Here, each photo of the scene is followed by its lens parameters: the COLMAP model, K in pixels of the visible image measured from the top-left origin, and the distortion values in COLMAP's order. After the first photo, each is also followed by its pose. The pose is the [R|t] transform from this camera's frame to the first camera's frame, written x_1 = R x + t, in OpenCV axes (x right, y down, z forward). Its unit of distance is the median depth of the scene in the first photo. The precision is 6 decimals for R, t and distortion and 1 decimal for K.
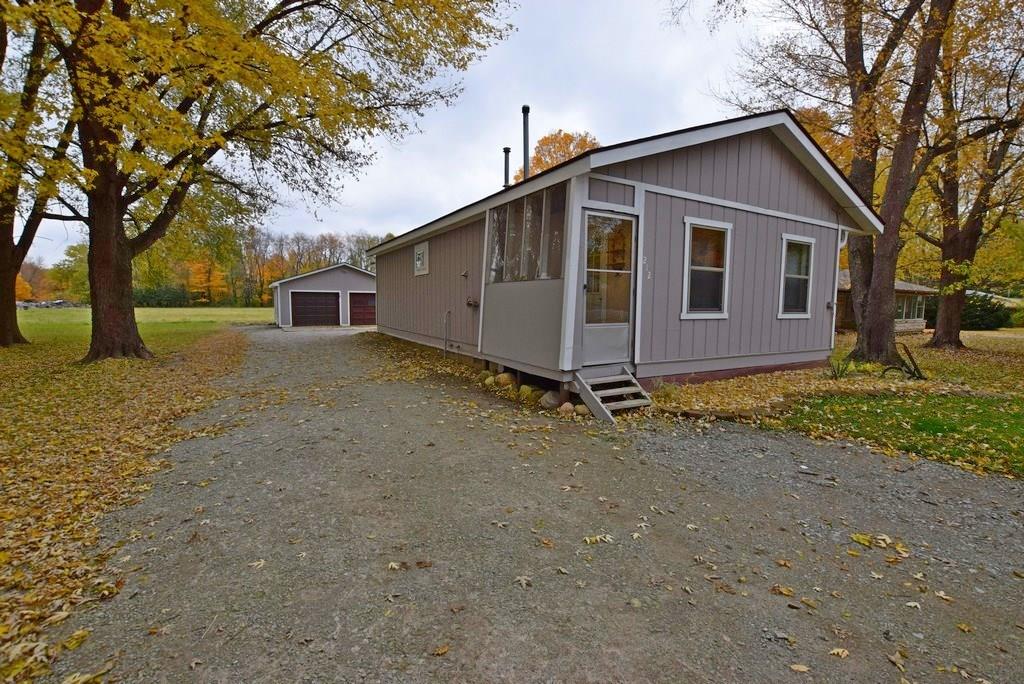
lens RADIAL K [[451.8, 0, 515.6], [0, 451.8, 343.8], [0, 0, 1]] dist [-0.022831, 0.000379]
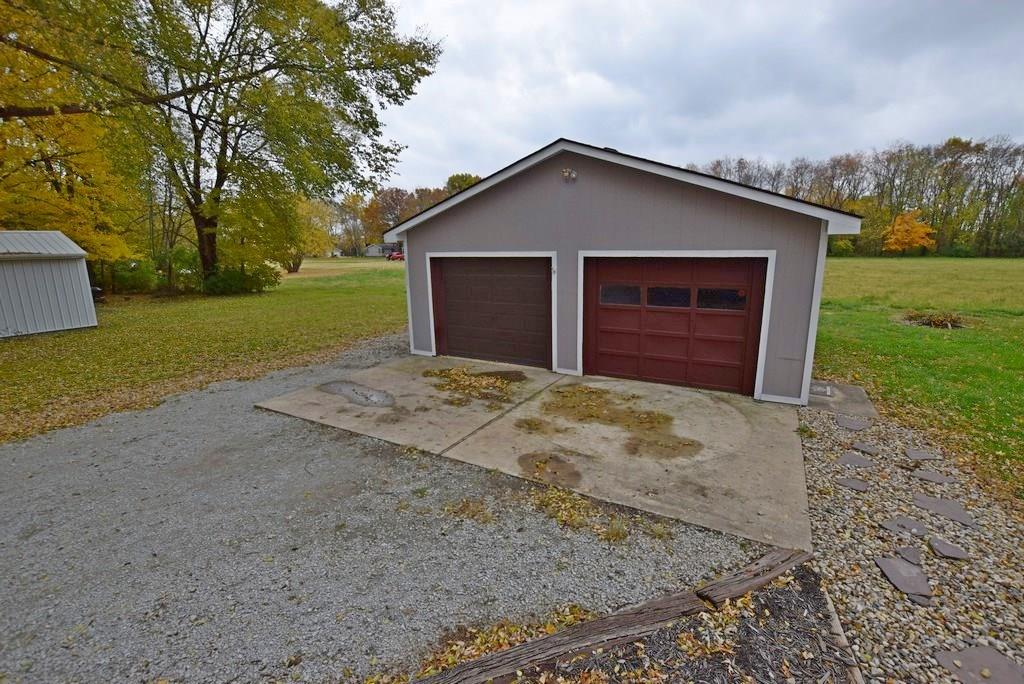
lens RADIAL K [[451.8, 0, 515.6], [0, 451.8, 343.8], [0, 0, 1]] dist [-0.022831, 0.000379]
pose [[0.510973, 0.169078, -0.842805, -0.152992], [-0.068055, 0.985344, 0.156413, -0.099508], [0.856899, -0.022566, 0.514991, 0.807466]]
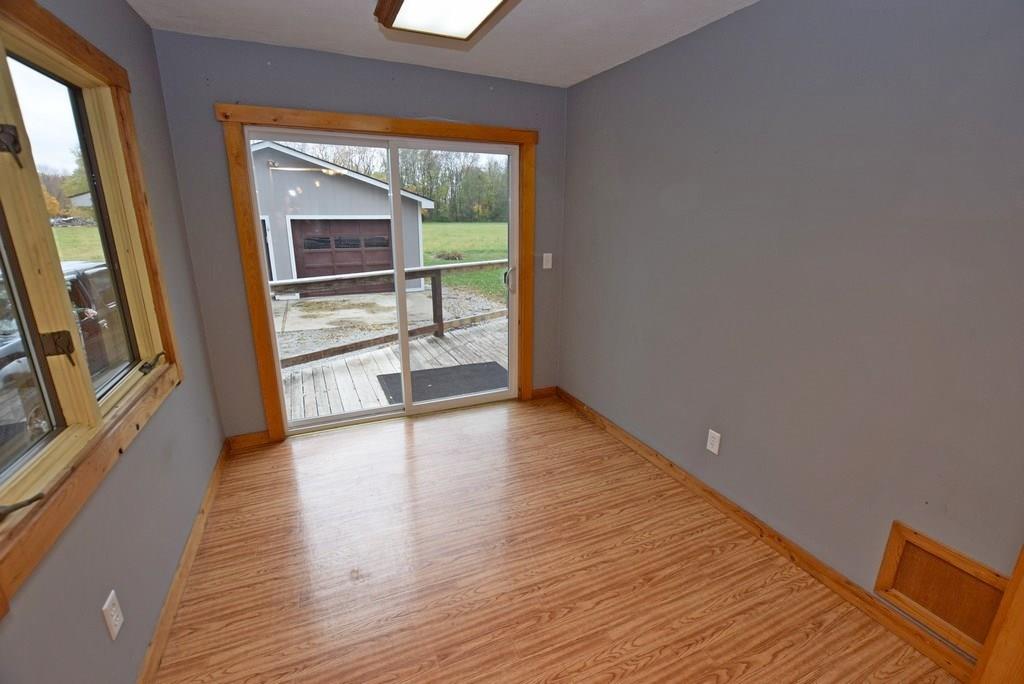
lens RADIAL K [[451.8, 0, 515.6], [0, 451.8, 343.8], [0, 0, 1]] dist [-0.022831, 0.000379]
pose [[0.995489, 0.029272, -0.090250, -0.124007], [-0.012140, 0.982698, 0.184817, -0.078969], [0.094098, -0.182888, 0.978620, 0.594719]]
